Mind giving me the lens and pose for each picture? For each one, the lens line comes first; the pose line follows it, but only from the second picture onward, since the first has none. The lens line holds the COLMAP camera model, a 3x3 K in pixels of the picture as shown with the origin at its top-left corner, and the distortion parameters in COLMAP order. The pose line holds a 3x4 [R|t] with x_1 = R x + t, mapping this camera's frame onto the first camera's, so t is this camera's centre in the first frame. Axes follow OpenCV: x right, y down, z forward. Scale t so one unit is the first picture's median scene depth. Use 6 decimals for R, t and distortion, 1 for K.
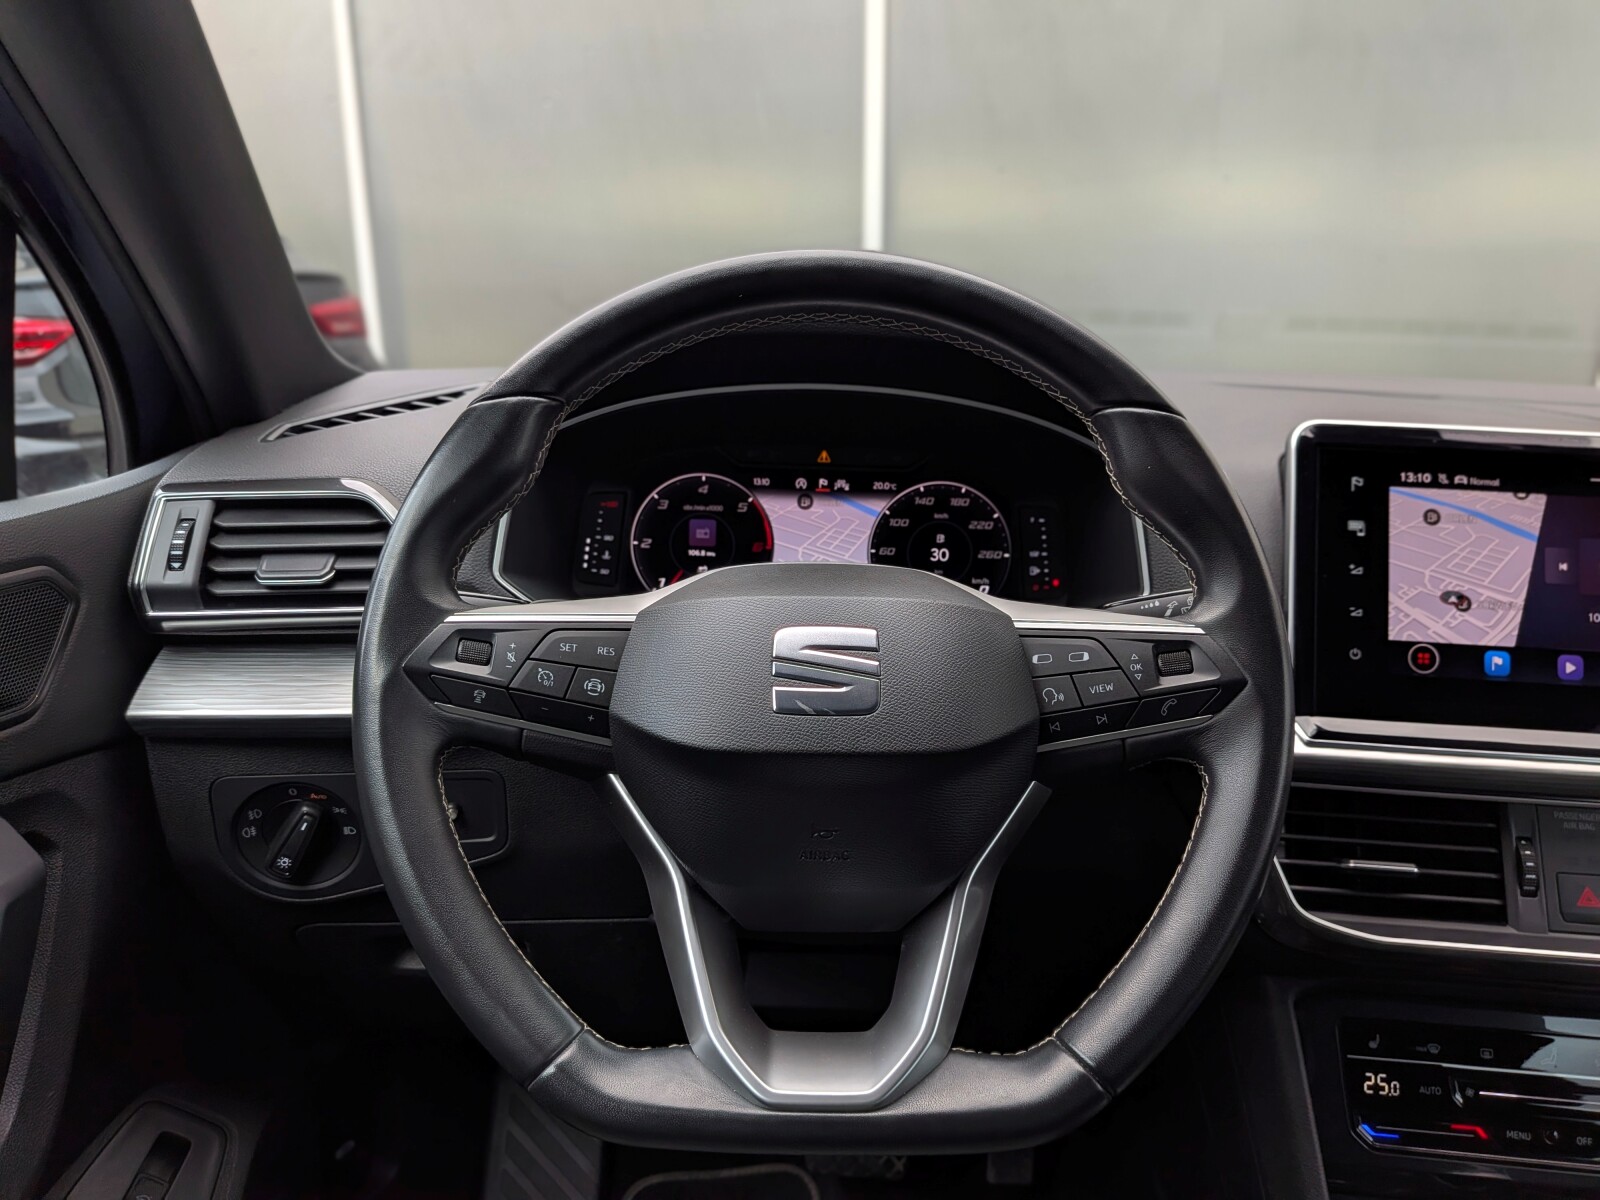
lens RADIAL K [[1152.2, 0, 797.7], [0, 1152.2, 585.9], [0, 0, 1]] dist [0.052811, -0.101787]
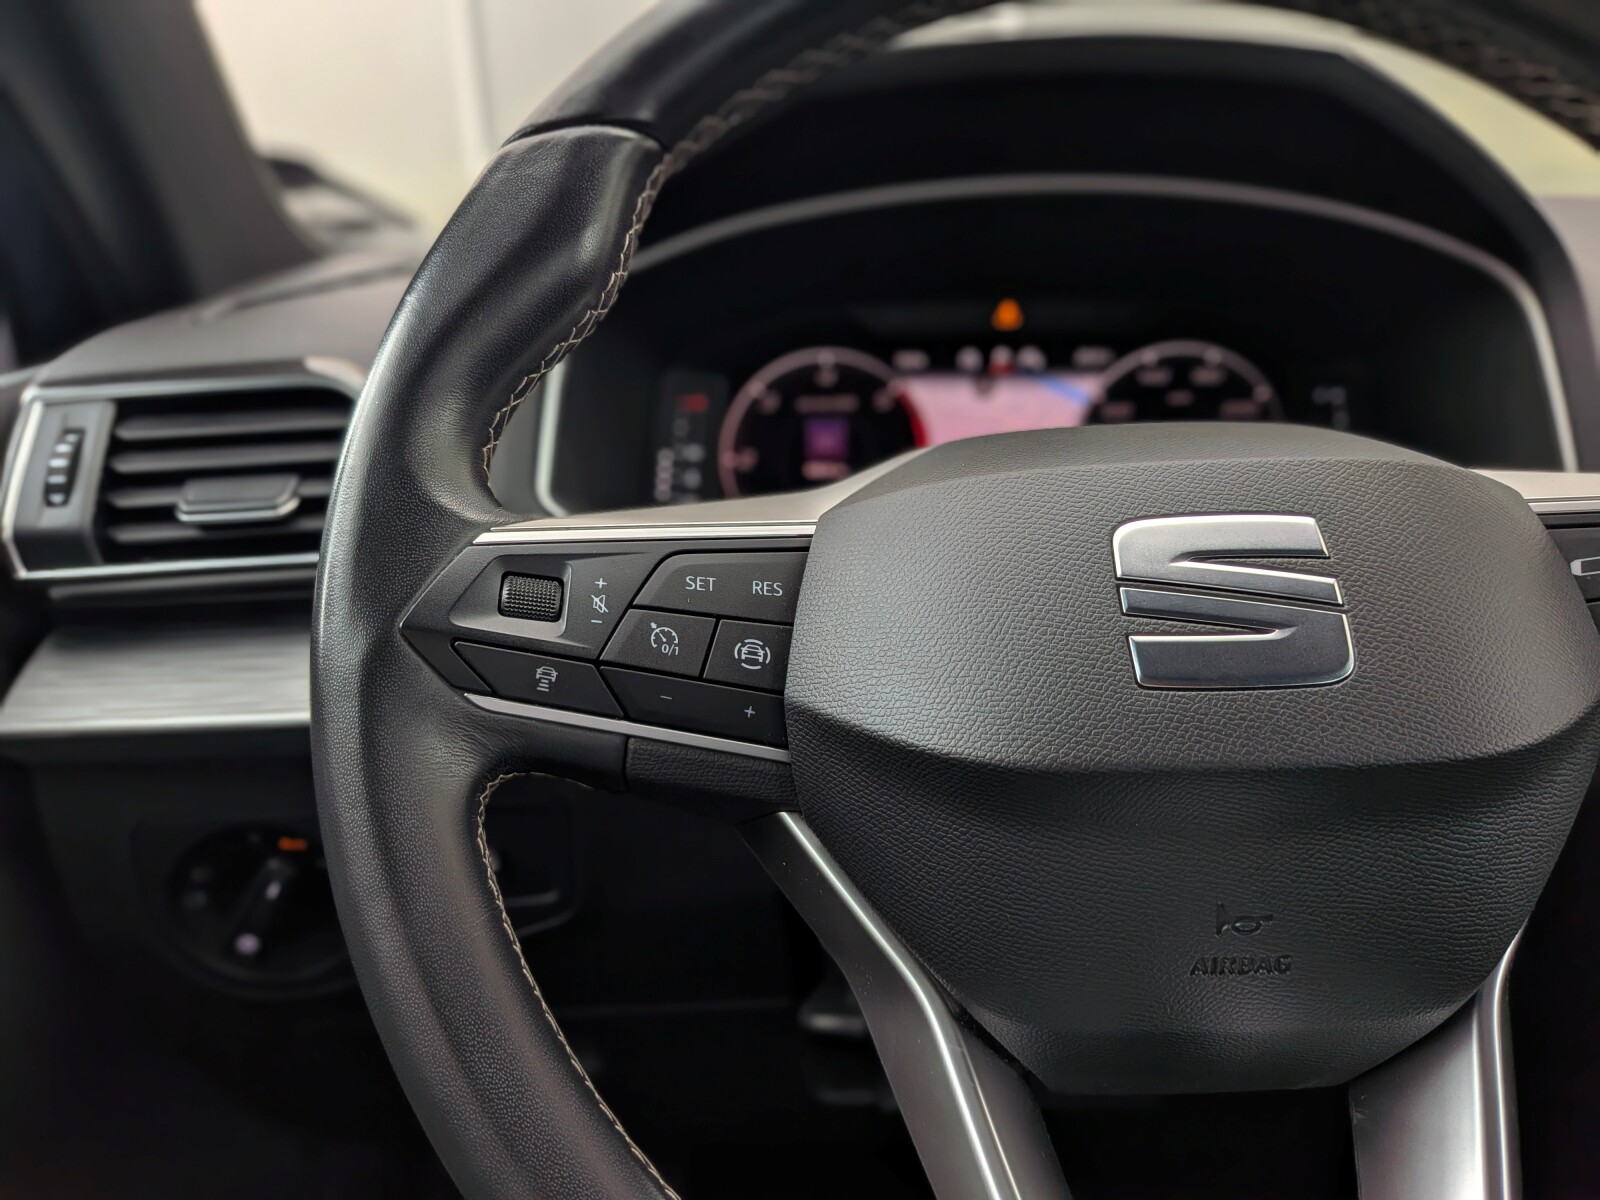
lens RADIAL K [[1152.2, 0, 770.4], [0, 1152.2, 567.0], [0, 0, 1]] dist [0.052811, -0.101787]
pose [[0.998338, -0.044173, -0.037026, -0.119200], [0.044038, 0.999020, -0.004466, 0.040755], [0.037187, 0.002828, 0.999304, 0.377011]]
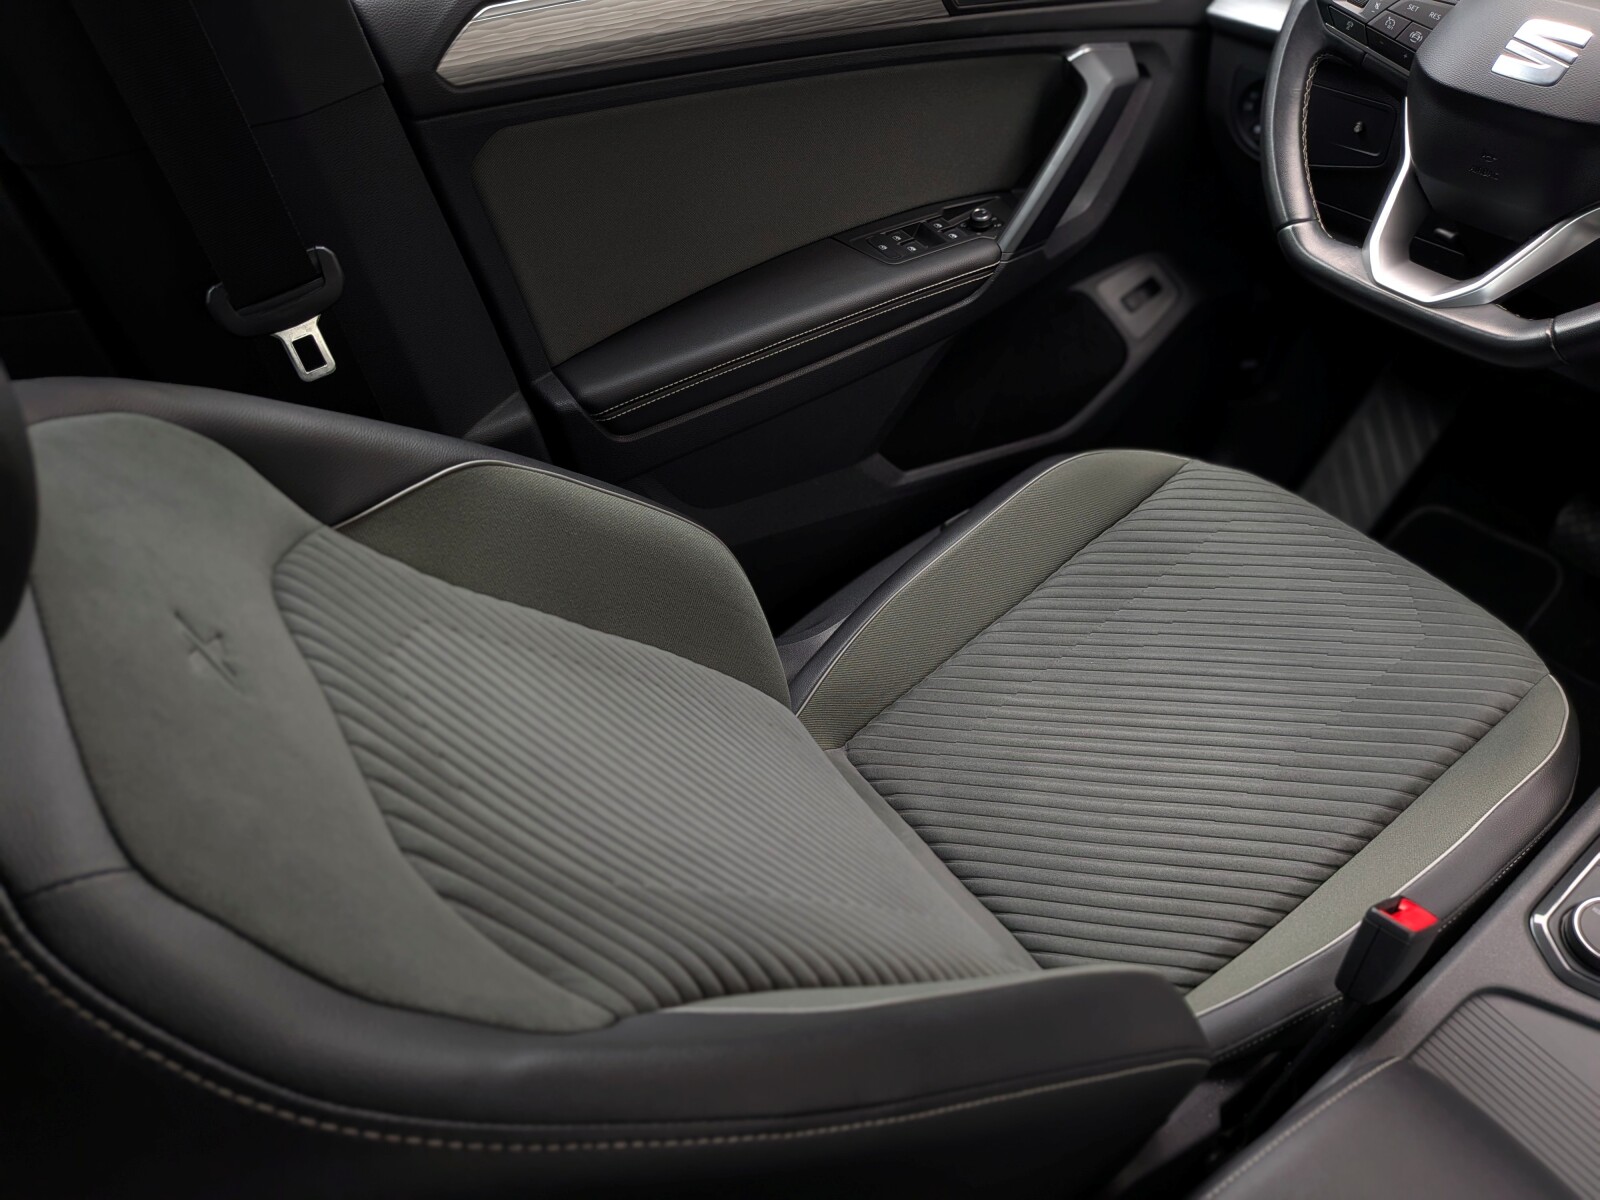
lens RADIAL K [[1152.2, 0, 799.9], [0, 1152.2, 594.7], [0, 0, 1]] dist [0.052811, -0.101787]
pose [[0.568504, 0.523387, -0.634720, 0.644260], [-0.166998, 0.828882, 0.533916, 0.012406], [0.805553, -0.197536, 0.558627, -0.650303]]
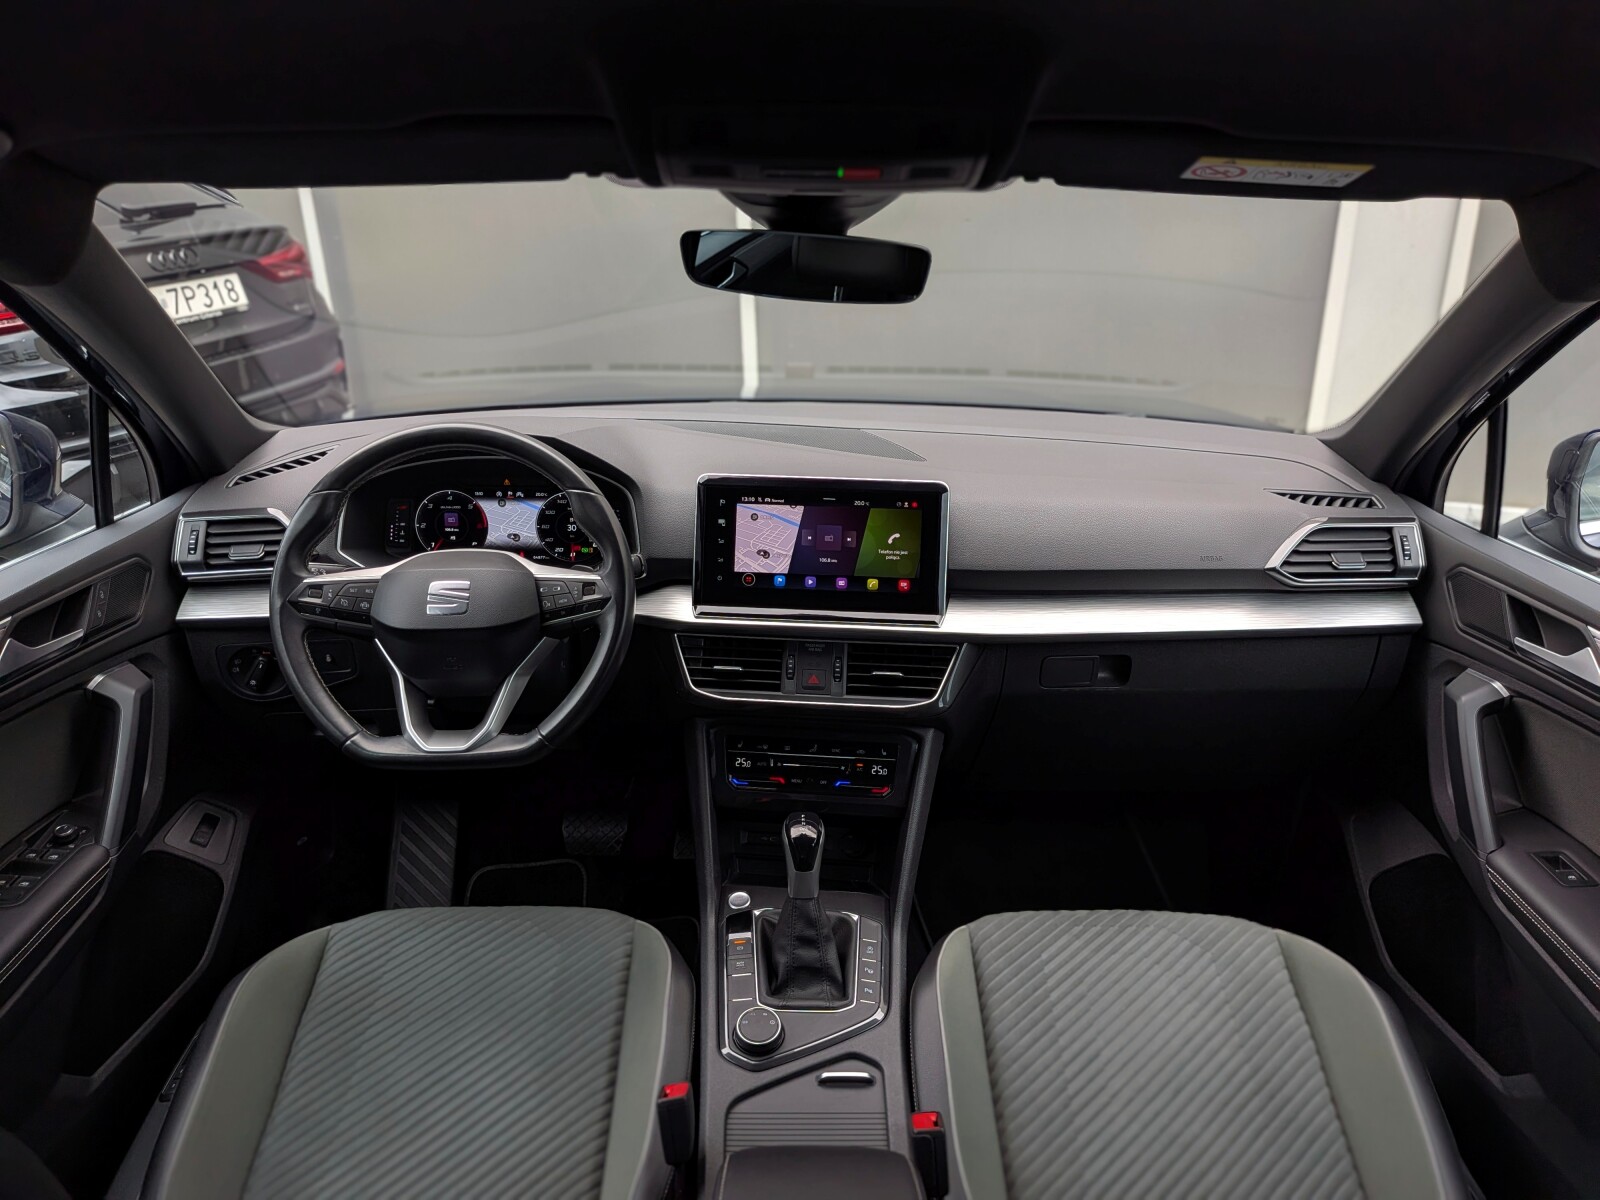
lens RADIAL K [[1152.2, 0, 805.6], [0, 1152.2, 594.0], [0, 0, 1]] dist [0.052811, -0.101787]
pose [[0.999524, -0.026278, 0.016173, 0.617485], [0.024086, 0.992072, 0.123339, -0.187741], [-0.019286, -0.122890, 0.992233, -1.272439]]
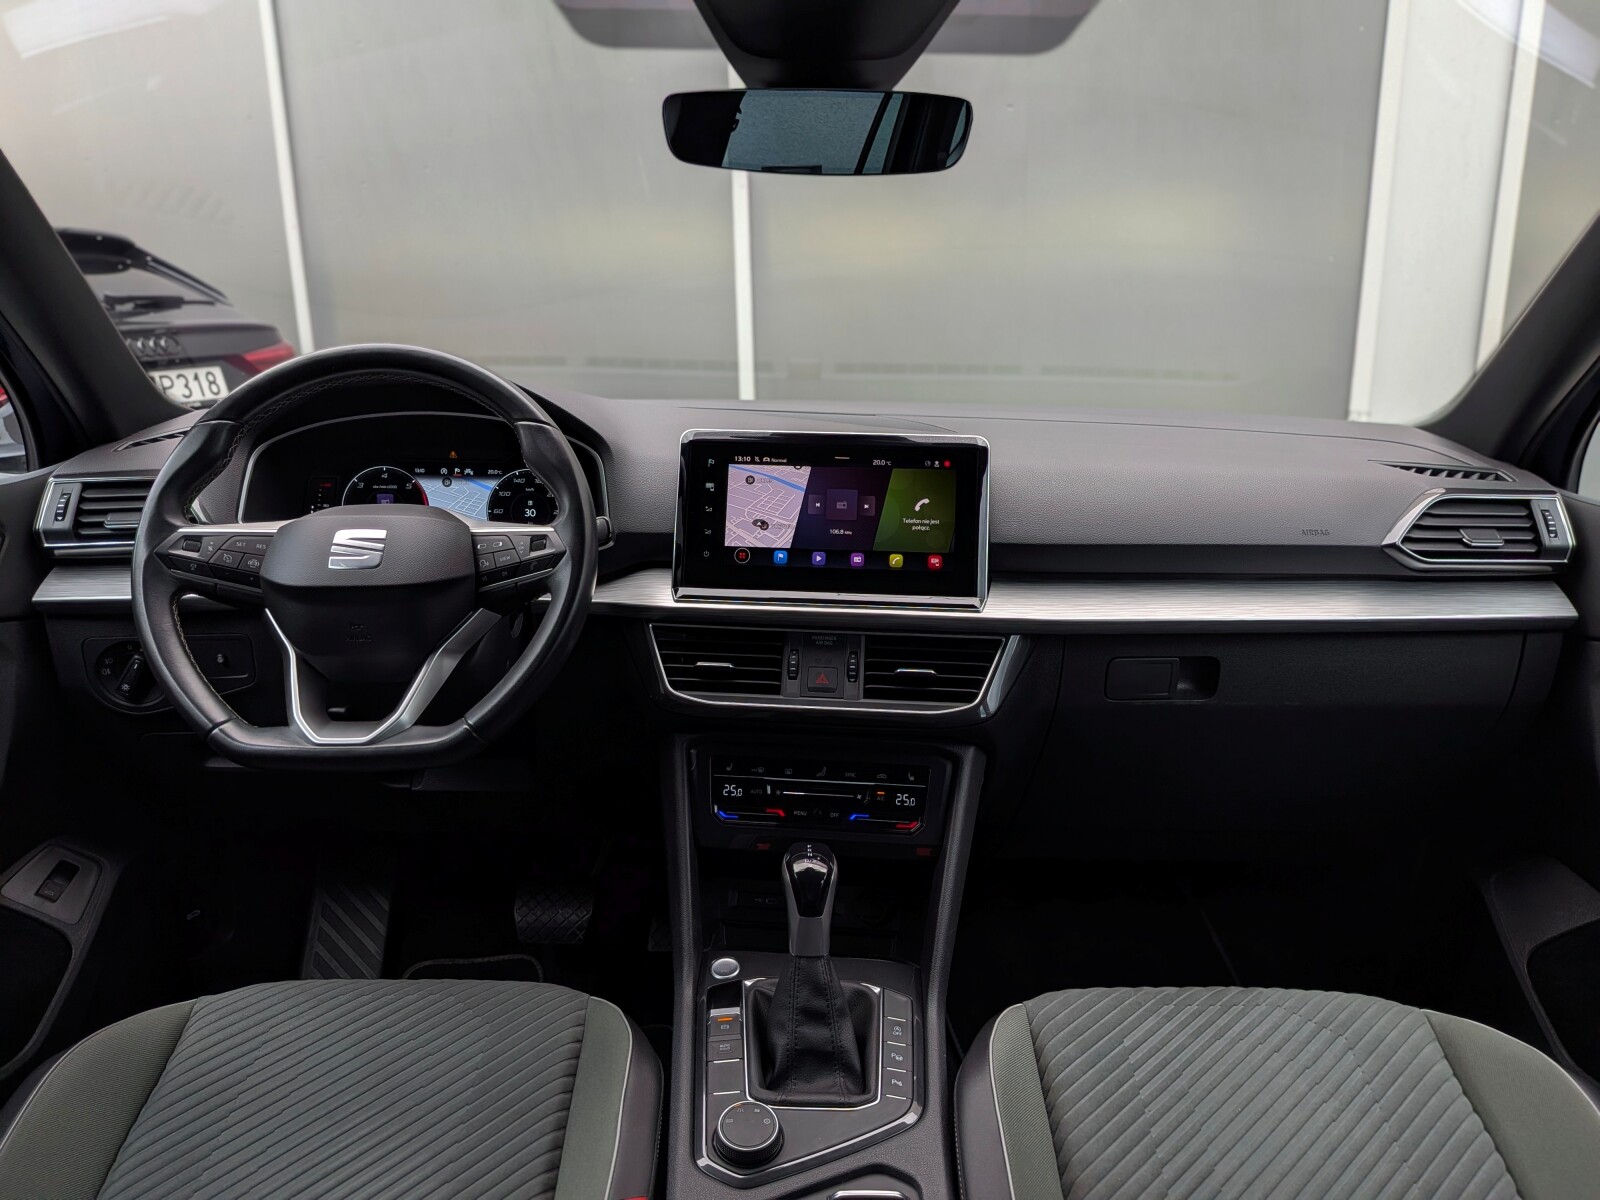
lens RADIAL K [[1152.2, 0, 800.2], [0, 1152.2, 593.2], [0, 0, 1]] dist [0.052811, -0.101787]
pose [[0.999683, -0.019898, 0.015448, 0.605572], [0.020158, 0.999654, -0.016874, 0.156636], [-0.015107, 0.017180, 0.999738, -0.845433]]
